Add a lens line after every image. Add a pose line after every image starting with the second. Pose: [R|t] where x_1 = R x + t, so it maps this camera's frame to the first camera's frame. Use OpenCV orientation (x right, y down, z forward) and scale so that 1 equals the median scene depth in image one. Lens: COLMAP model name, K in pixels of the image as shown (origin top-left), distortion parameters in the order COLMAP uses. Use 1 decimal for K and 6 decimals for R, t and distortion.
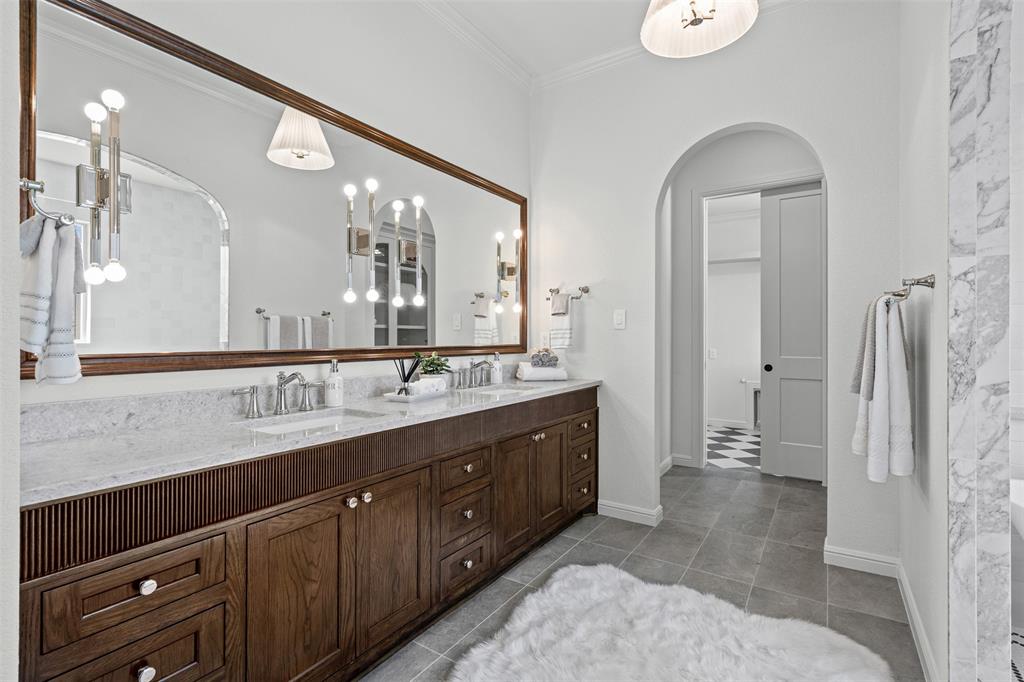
lens RADIAL K [[469.3, 0, 515.5], [0, 469.3, 340.9], [0, 0, 1]] dist [-0.003189, -0.000158]
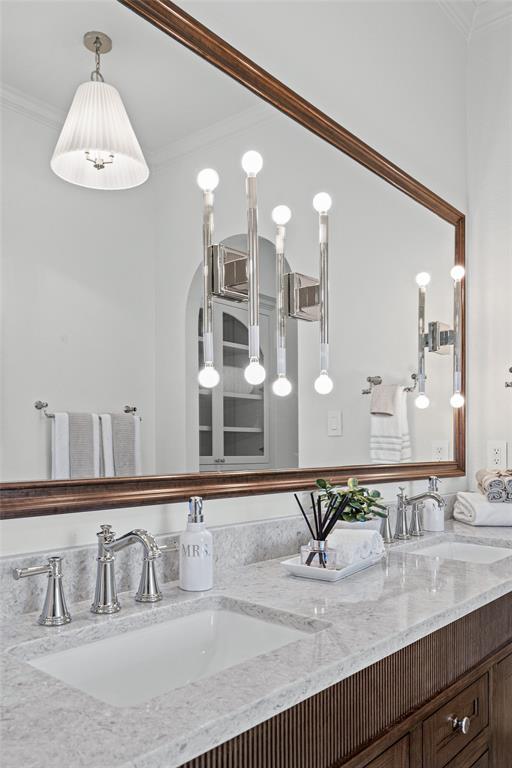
lens RADIAL K [[594.0, 0, 256.8], [0, 594.0, 467.7], [0, 0, 1]] dist [0.007907, 0.004122]
pose [[0.990896, 0.014345, -0.133867, -0.193668], [-0.009425, 0.999259, 0.037314, -0.014080], [0.134303, -0.035713, 0.990297, 0.303947]]
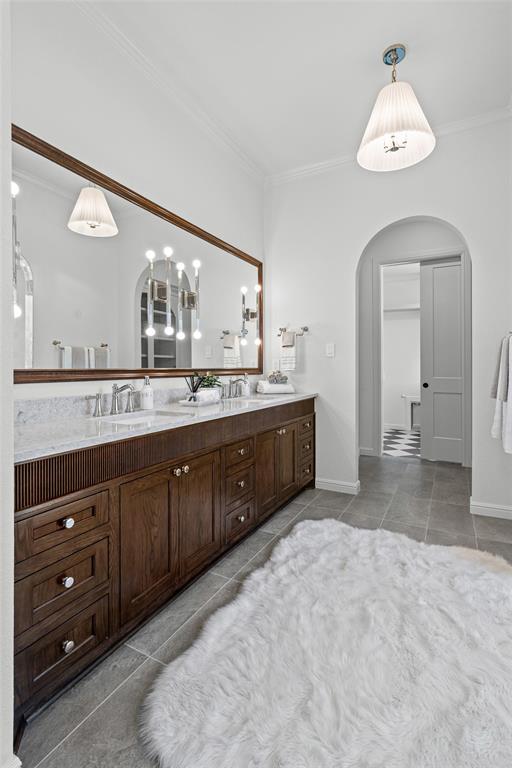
lens RADIAL K [[360.7, 0, 256.2], [0, 360.7, 369.0], [0, 0, 1]] dist [-0.009485, -0.000021]
pose [[0.995949, 0.001036, 0.089918, -0.130101], [-0.000944, 0.999999, -0.001058, 0.016376], [-0.089919, 0.000969, 0.995949, -0.083354]]
